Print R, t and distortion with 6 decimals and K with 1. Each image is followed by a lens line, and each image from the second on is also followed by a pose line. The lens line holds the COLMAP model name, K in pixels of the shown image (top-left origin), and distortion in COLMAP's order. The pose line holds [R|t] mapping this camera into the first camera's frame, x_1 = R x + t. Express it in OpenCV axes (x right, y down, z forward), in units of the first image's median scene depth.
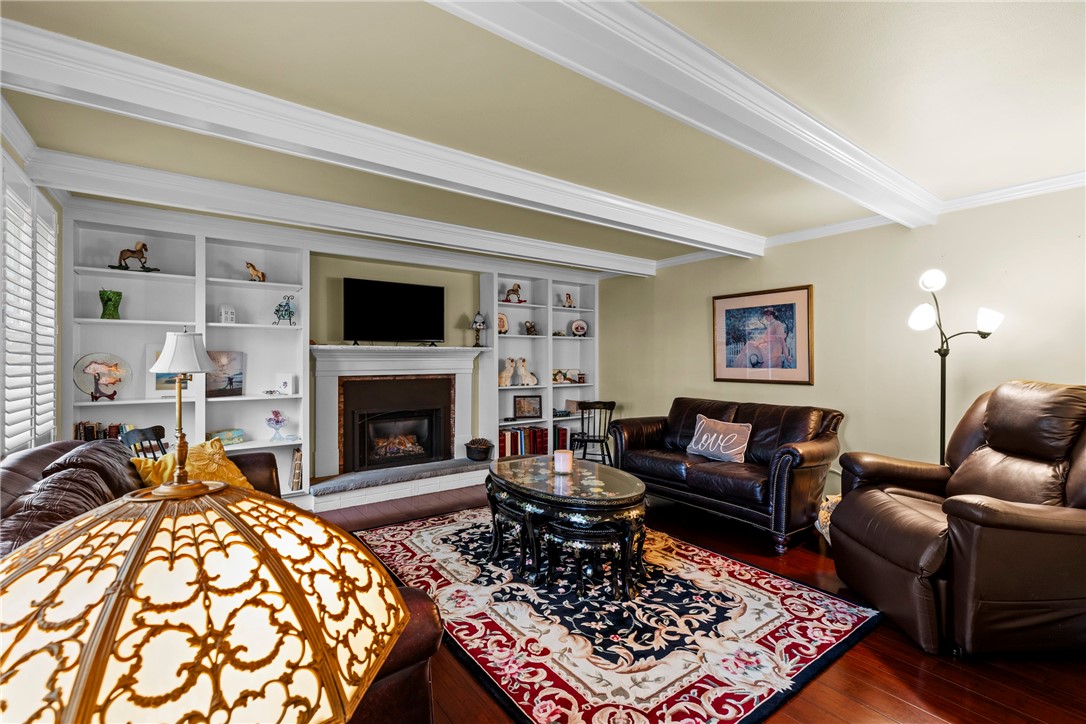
lens RADIAL K [[481.9, 0, 545.8], [0, 481.9, 361.2], [0, 0, 1]] dist [-0.003671, 0.001399]
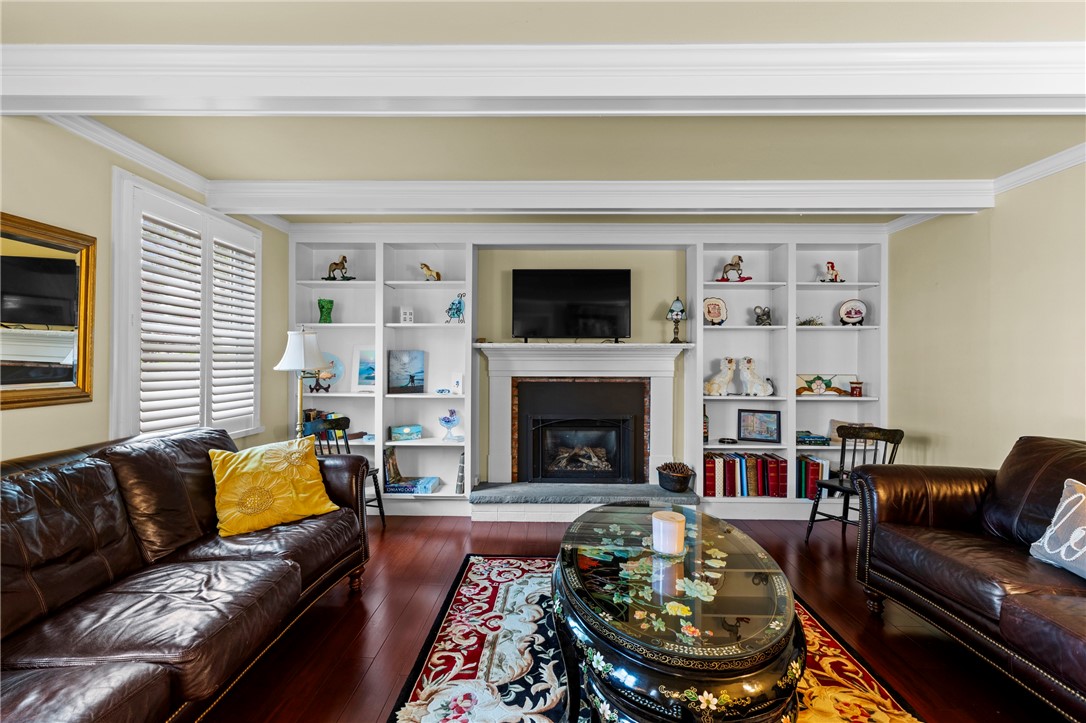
lens RADIAL K [[481.9, 0, 542.1], [0, 481.9, 360.4], [0, 0, 1]] dist [-0.003671, 0.001399]
pose [[0.792724, 0.004237, -0.609566, 0.173632], [-0.006526, 0.999978, -0.001536, 0.000870], [0.609546, 0.005196, 0.792734, 0.286820]]
